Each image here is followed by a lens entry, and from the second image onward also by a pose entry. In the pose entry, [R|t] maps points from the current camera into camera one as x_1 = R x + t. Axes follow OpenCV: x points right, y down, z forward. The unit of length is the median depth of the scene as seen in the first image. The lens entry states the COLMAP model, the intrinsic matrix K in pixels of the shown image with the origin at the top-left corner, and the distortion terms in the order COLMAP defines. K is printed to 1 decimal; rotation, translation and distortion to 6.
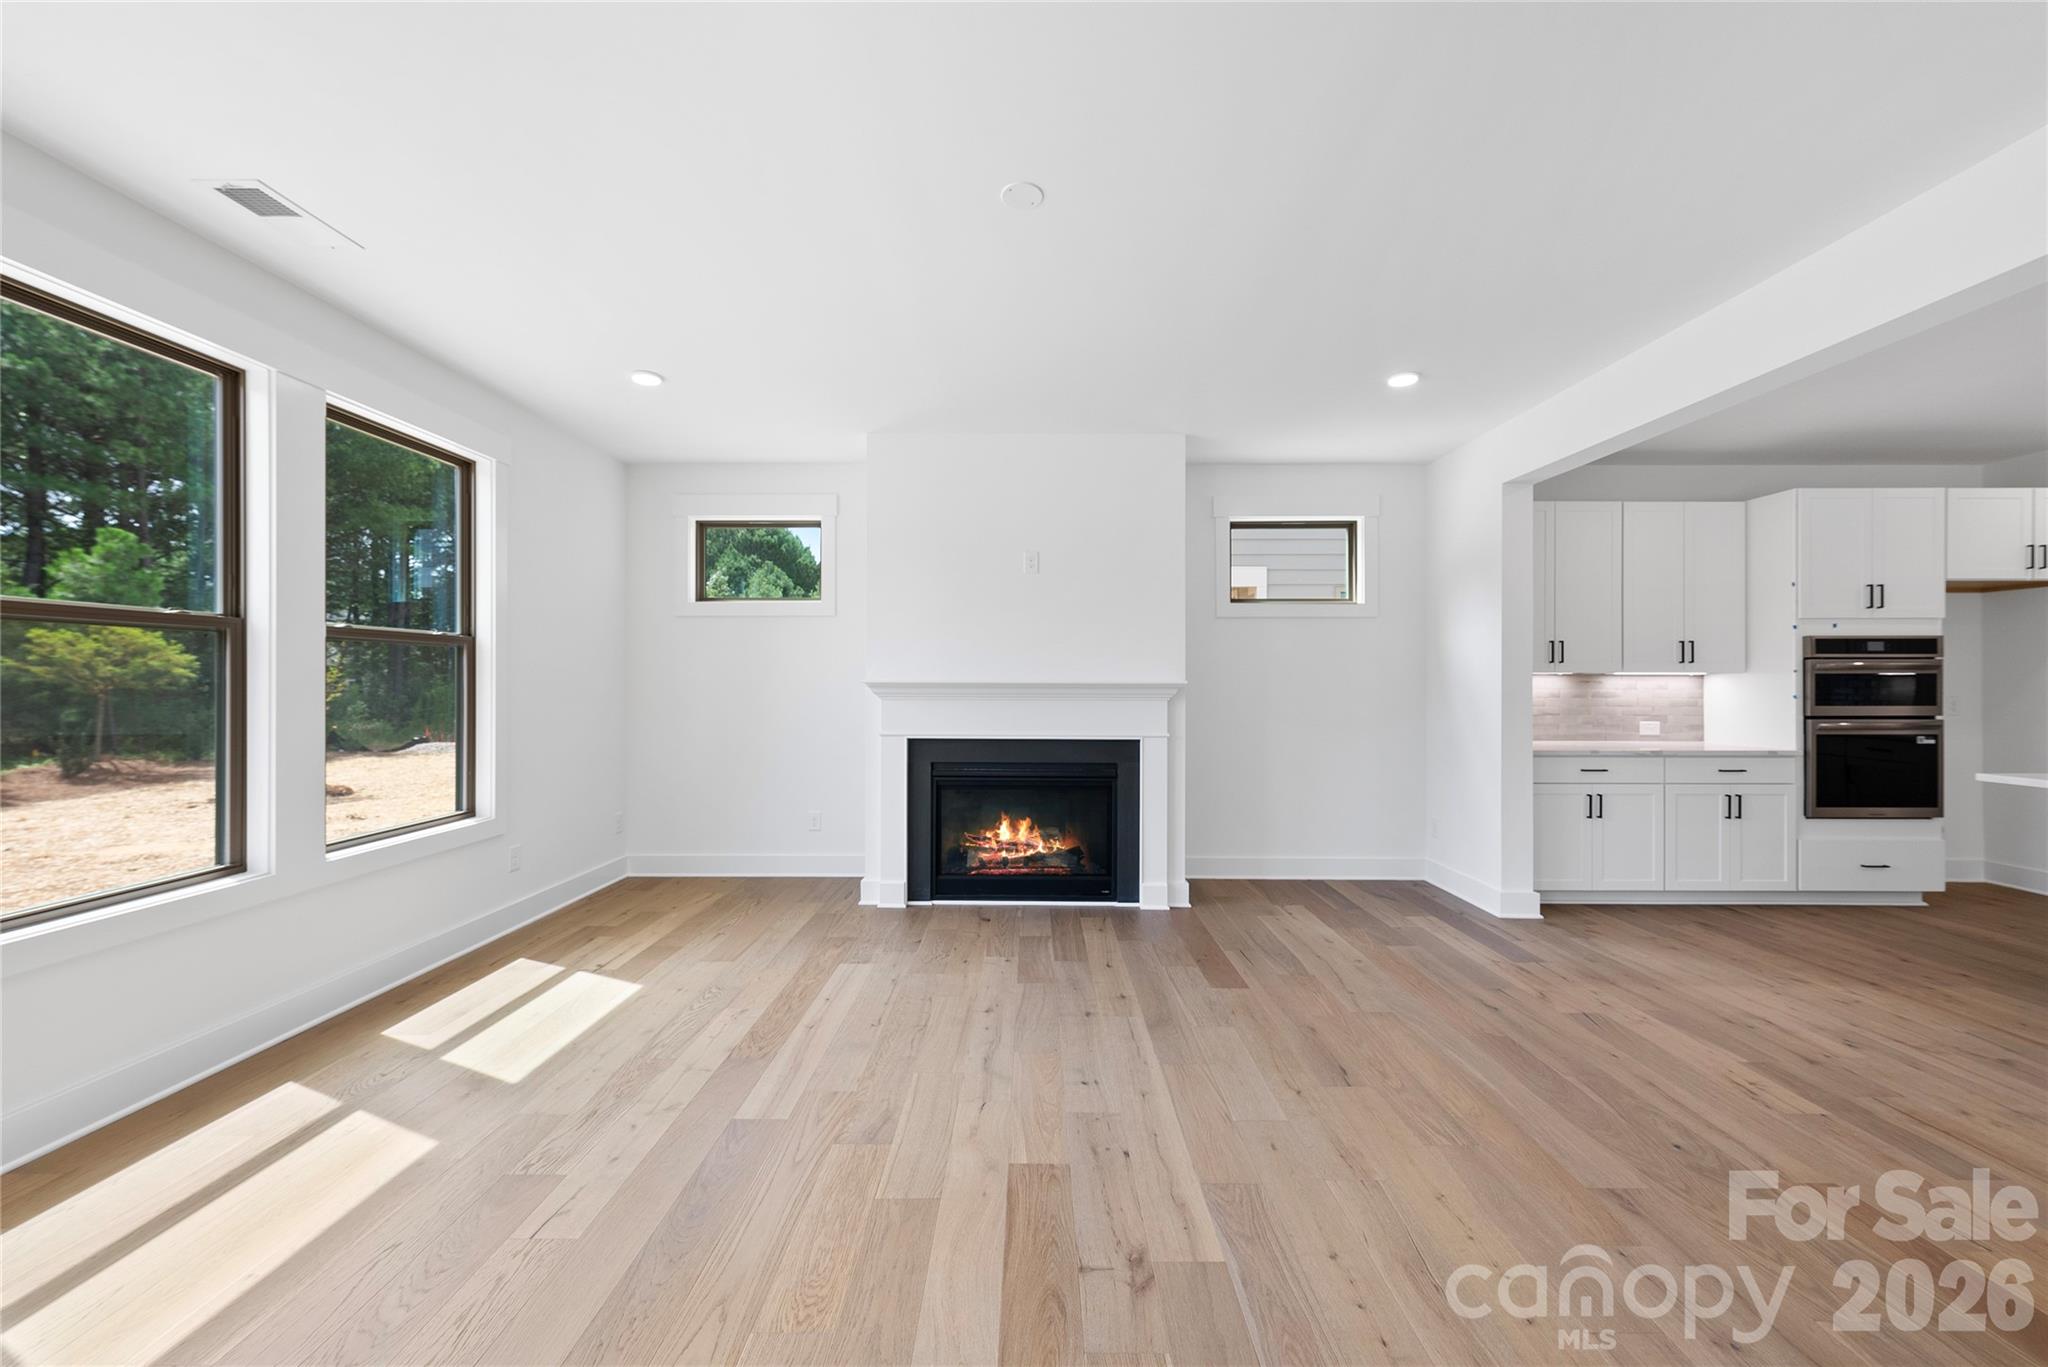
lens RADIAL K [[749.2, 0, 1031.2], [0, 749.2, 683.2], [0, 0, 1]] dist [-0.000610, -0.000341]
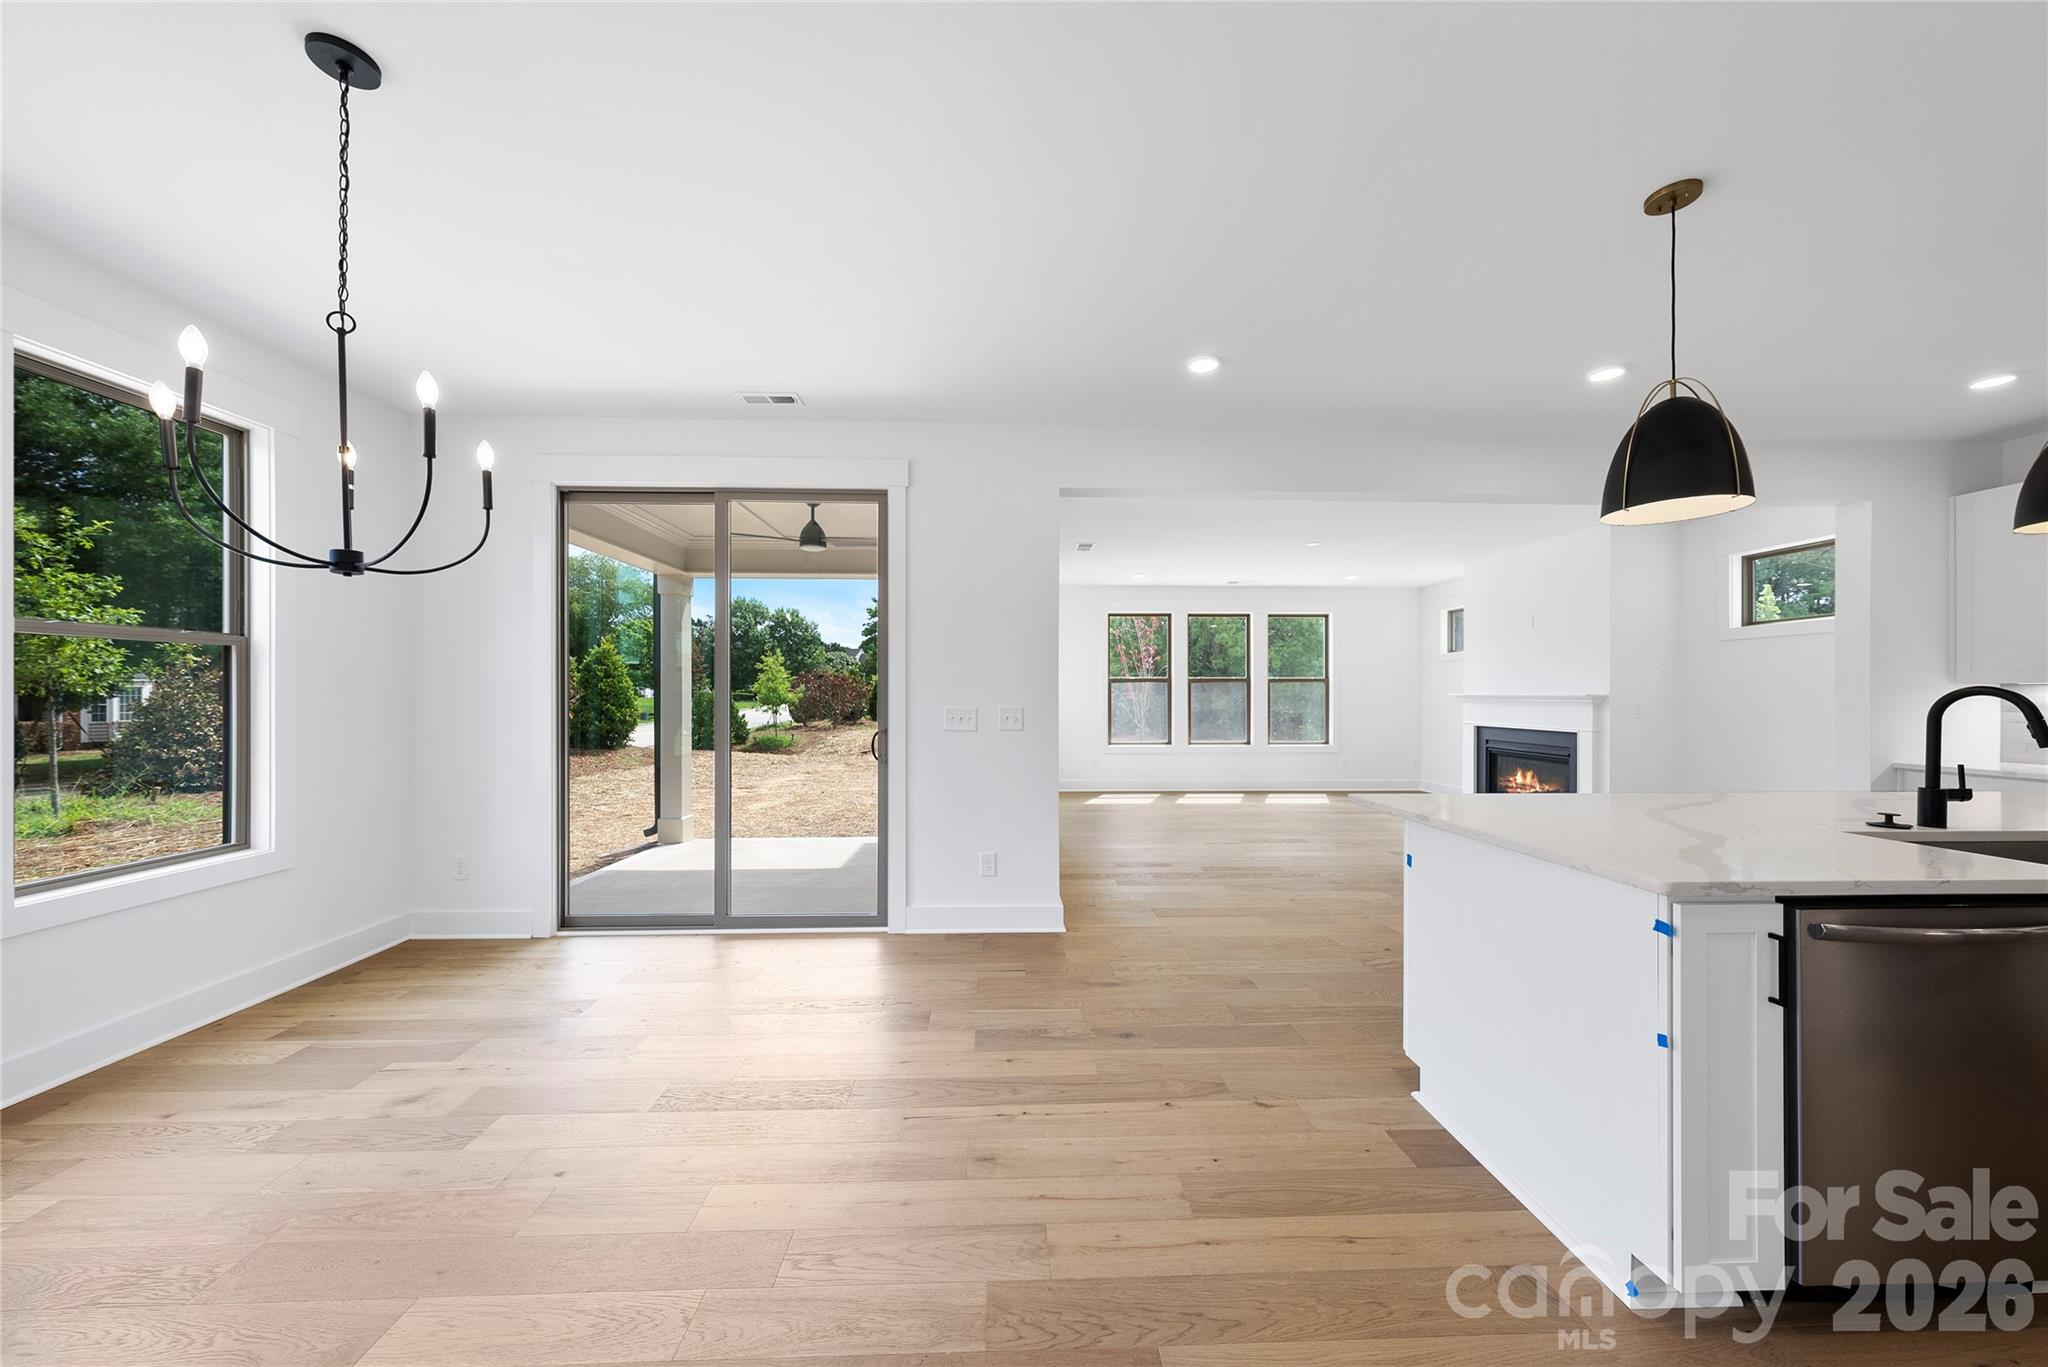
lens RADIAL K [[696.5, 0, 1017.5], [0, 696.5, 699.0], [0, 0, 1]] dist [-0.000605, -0.000146]
pose [[0.033920, 0.001633, -0.999423, 1.550003], [-0.001942, 0.999997, 0.001568, 0.008627], [0.999423, 0.001888, 0.033923, -0.195468]]
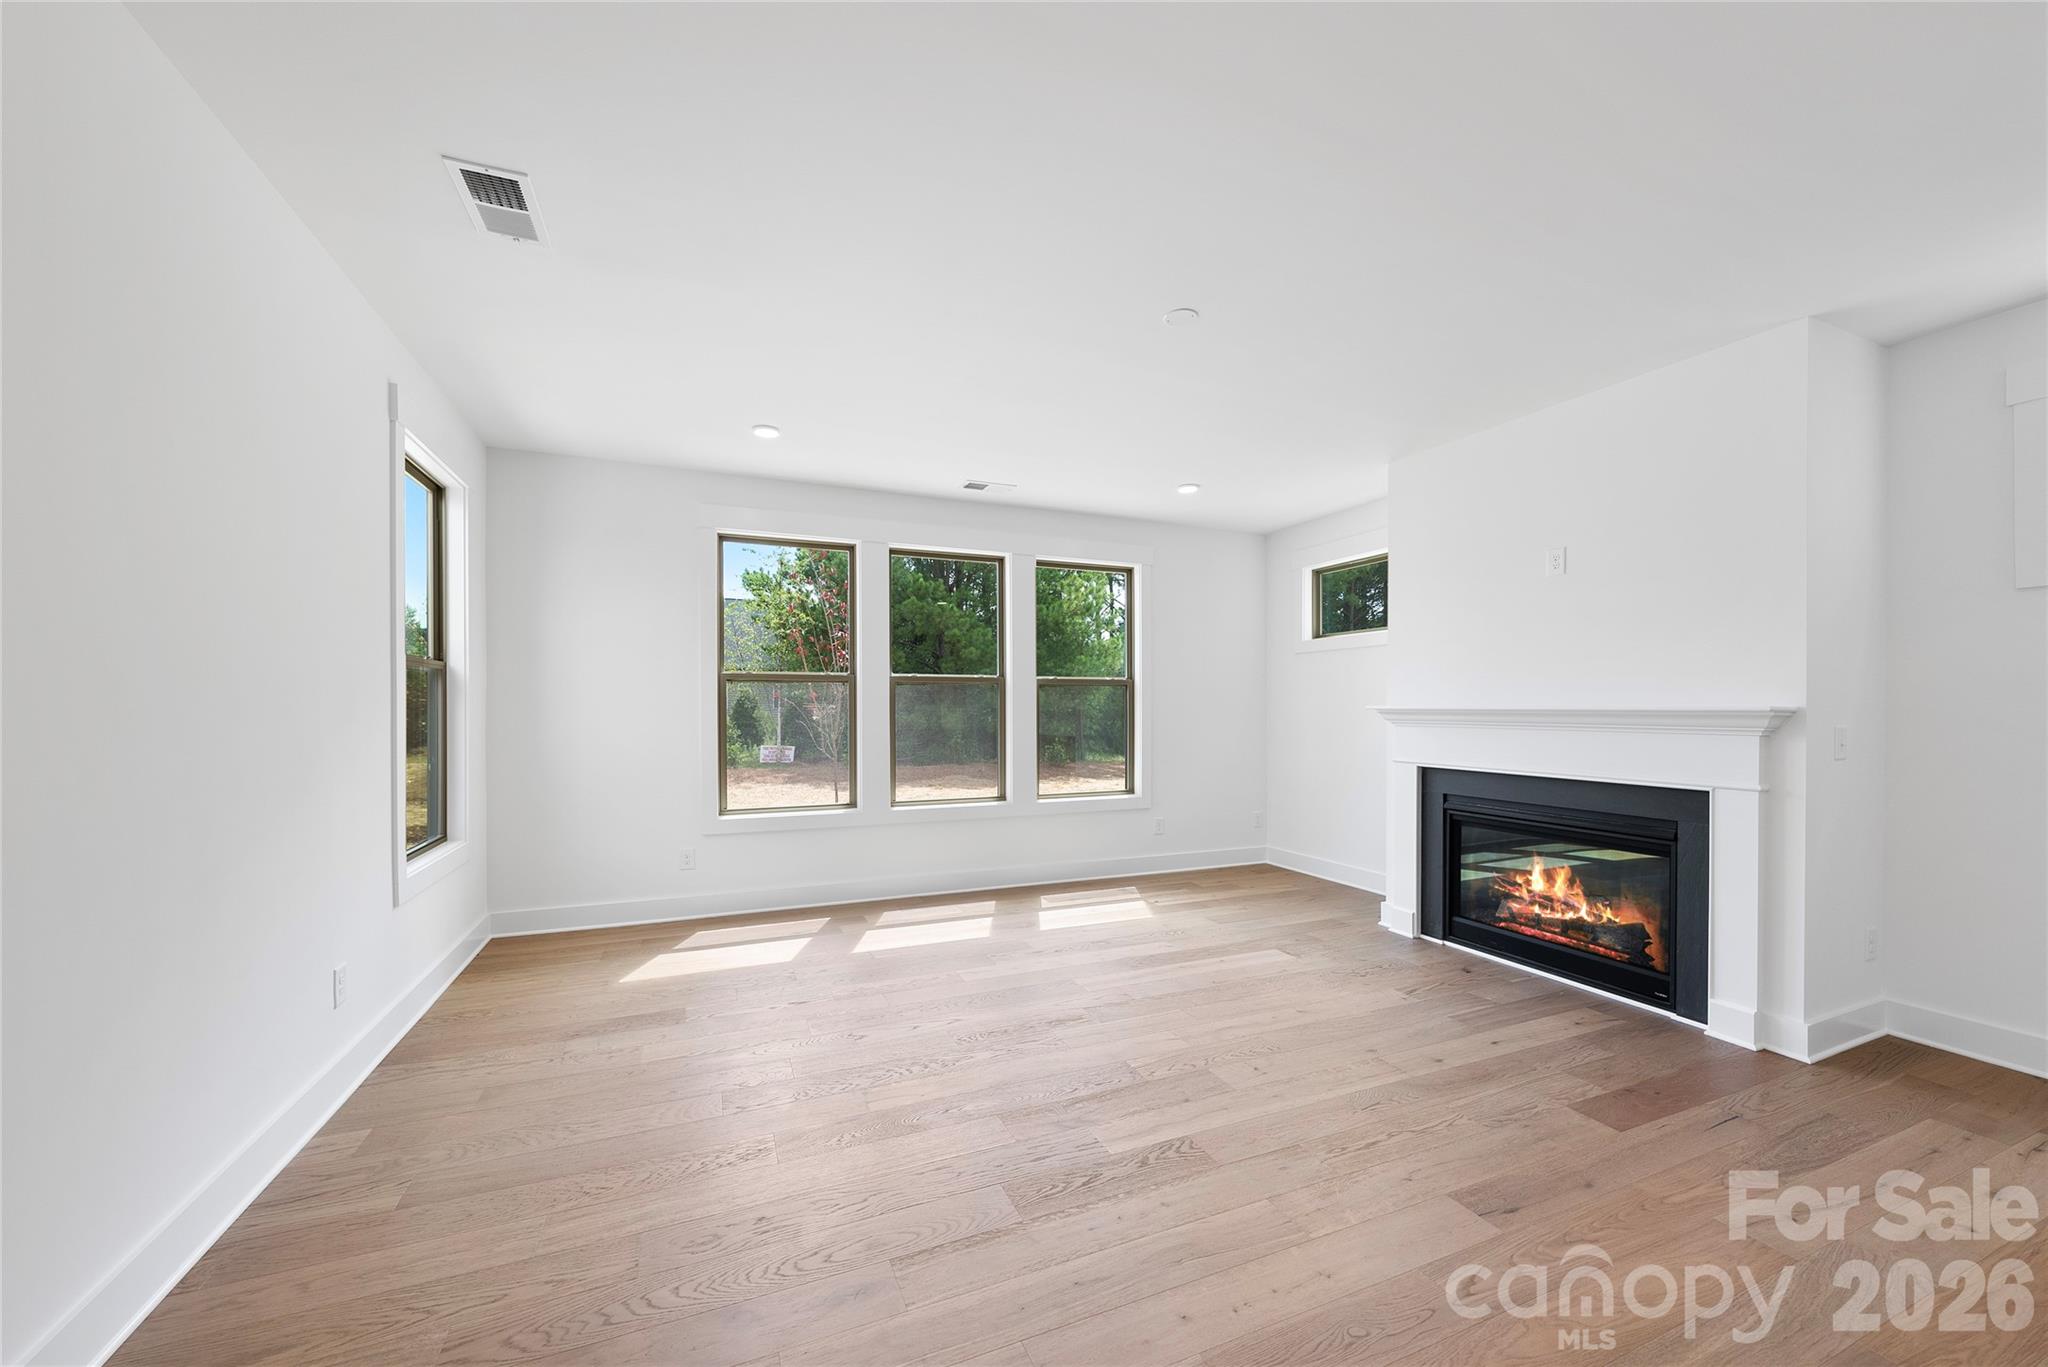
lens RADIAL K [[749.2, 0, 1020.6], [0, 749.2, 716.2], [0, 0, 1]] dist [-0.000610, -0.000341]
pose [[0.396371, 0.006684, -0.918066, 0.536149], [-0.000299, 0.999974, 0.007151, 0.002275], [0.918090, -0.002560, 0.396363, 0.140126]]
